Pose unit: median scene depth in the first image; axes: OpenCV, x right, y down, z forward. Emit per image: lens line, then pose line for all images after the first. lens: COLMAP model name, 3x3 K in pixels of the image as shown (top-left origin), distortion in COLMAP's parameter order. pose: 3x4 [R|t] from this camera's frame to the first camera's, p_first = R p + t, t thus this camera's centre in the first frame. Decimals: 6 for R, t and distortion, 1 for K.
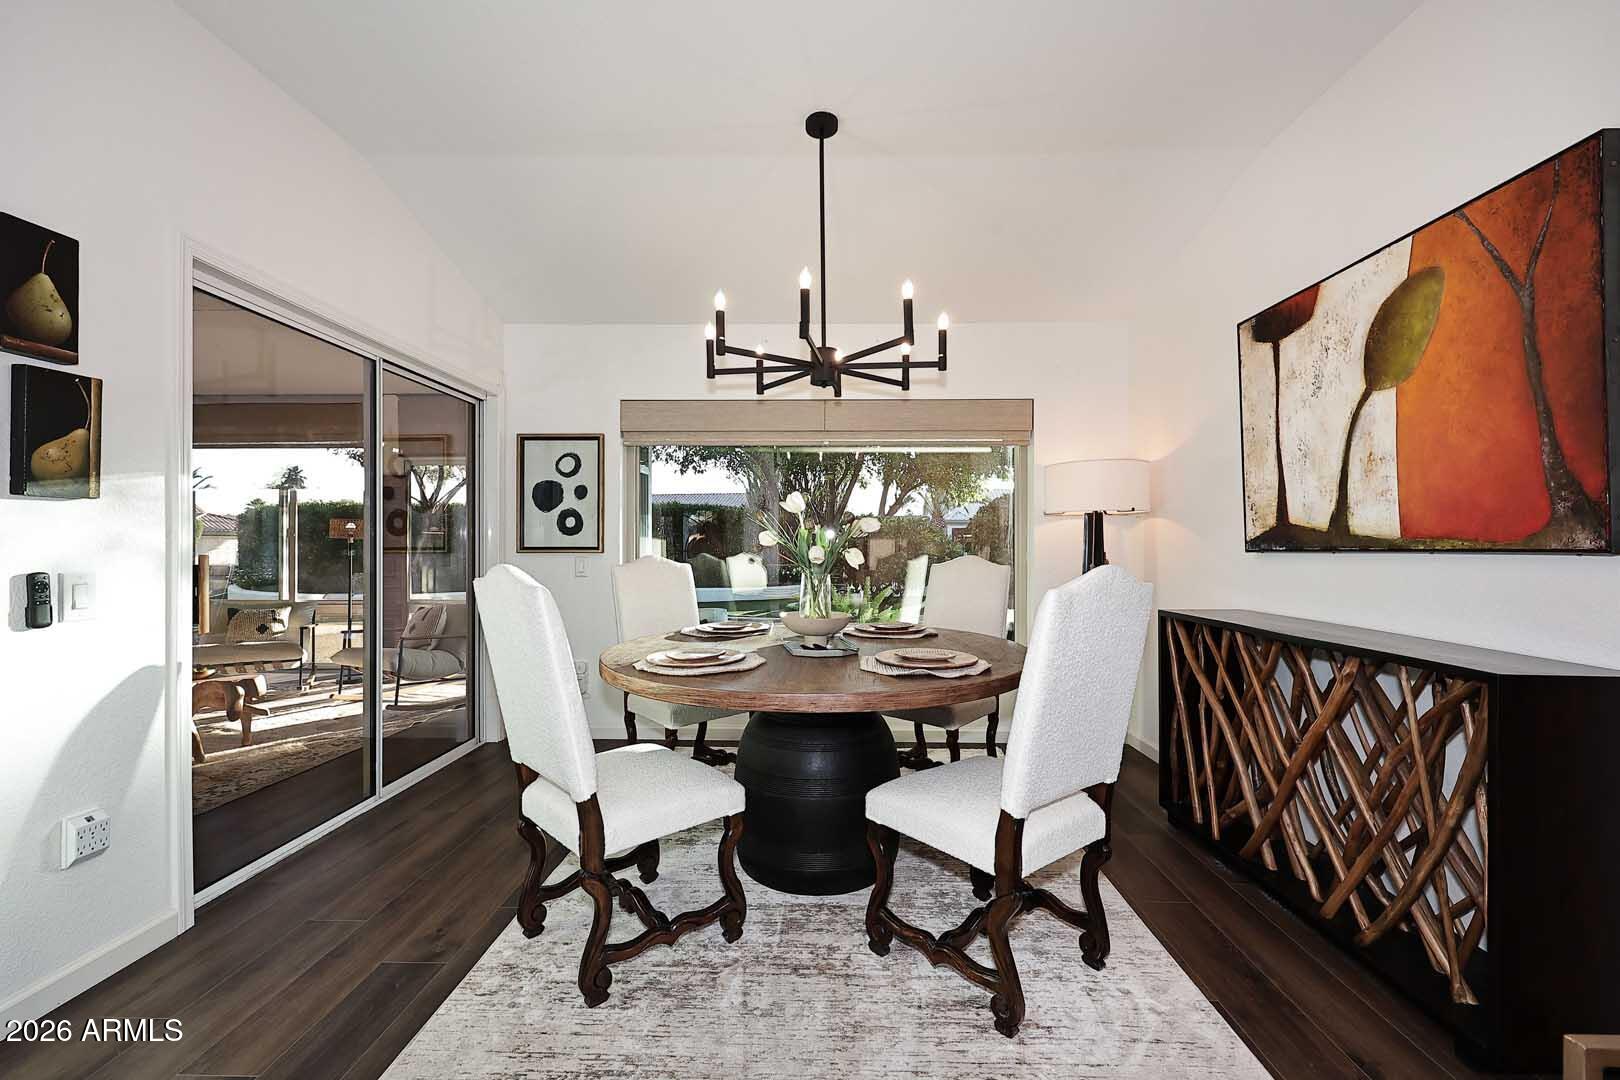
lens RADIAL K [[656.3, 0, 813.4], [0, 656.3, 542.0], [0, 0, 1]] dist [0.001078, -0.000286]
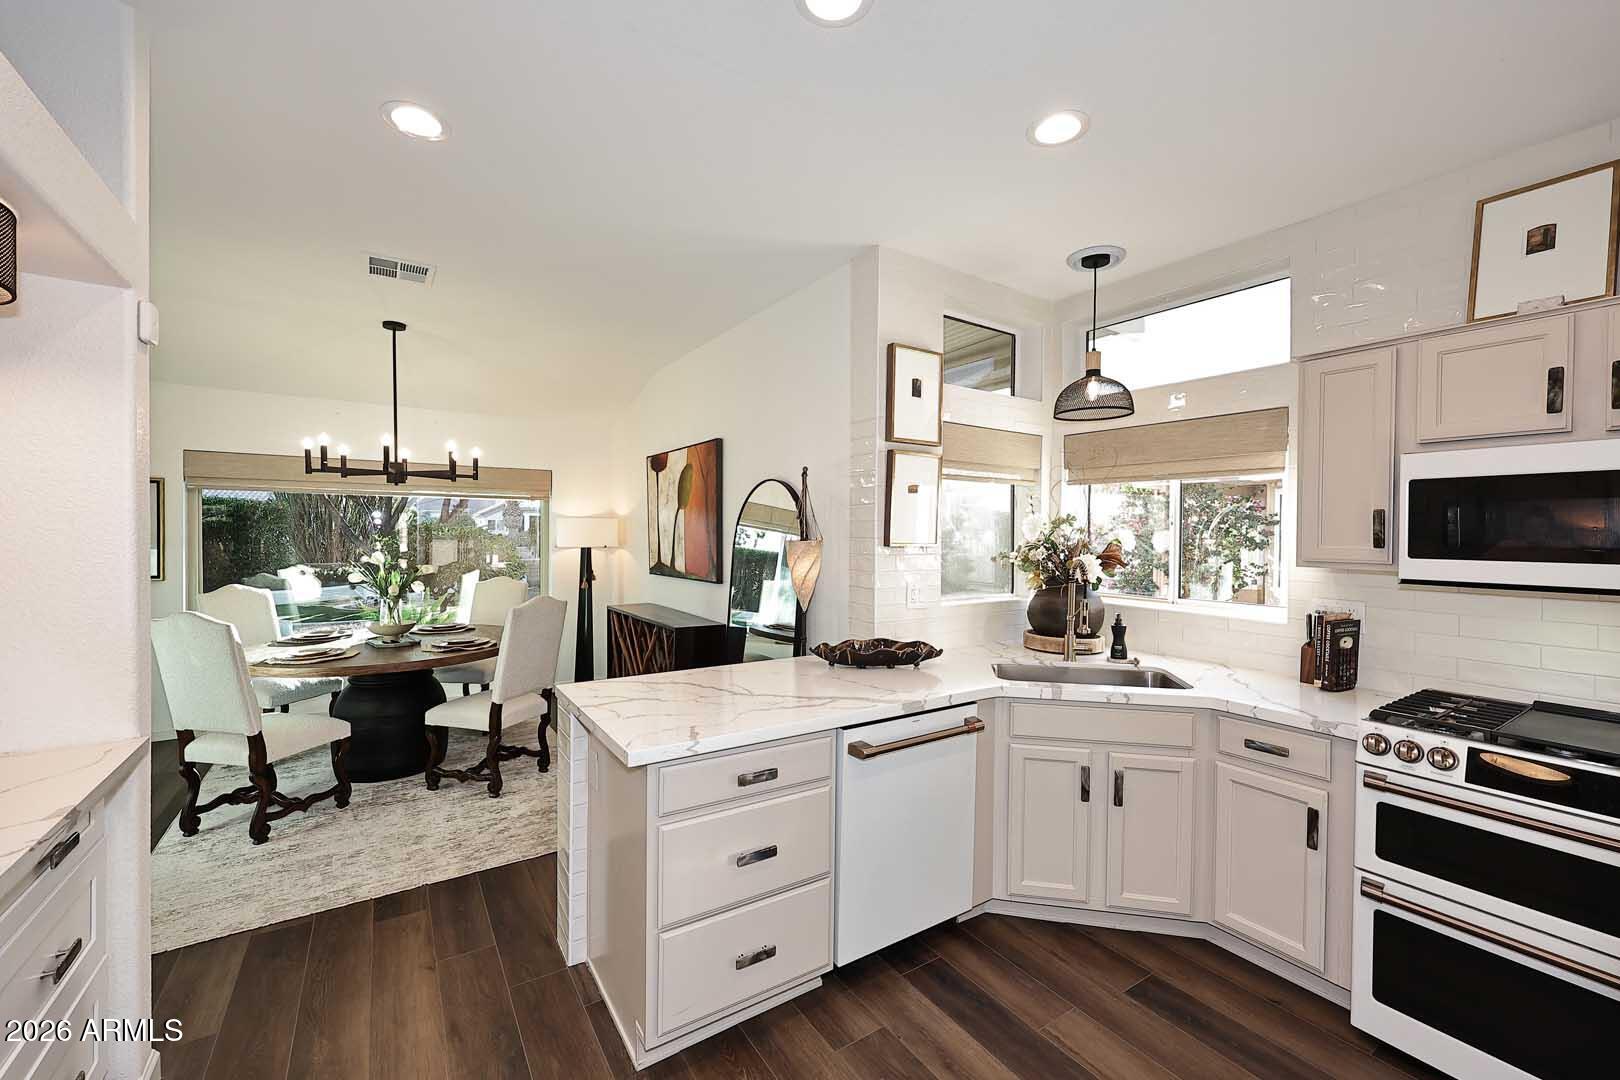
lens RADIAL K [[654.5, 0, 809.4], [0, 654.5, 540.5], [0, 0, 1]] dist [0.000240, 0.000046]
pose [[0.821078, -0.002302, 0.570812, -0.085845], [-0.008513, 0.999831, 0.016277, -0.160929], [-0.570753, -0.018223, 0.820920, -1.163771]]
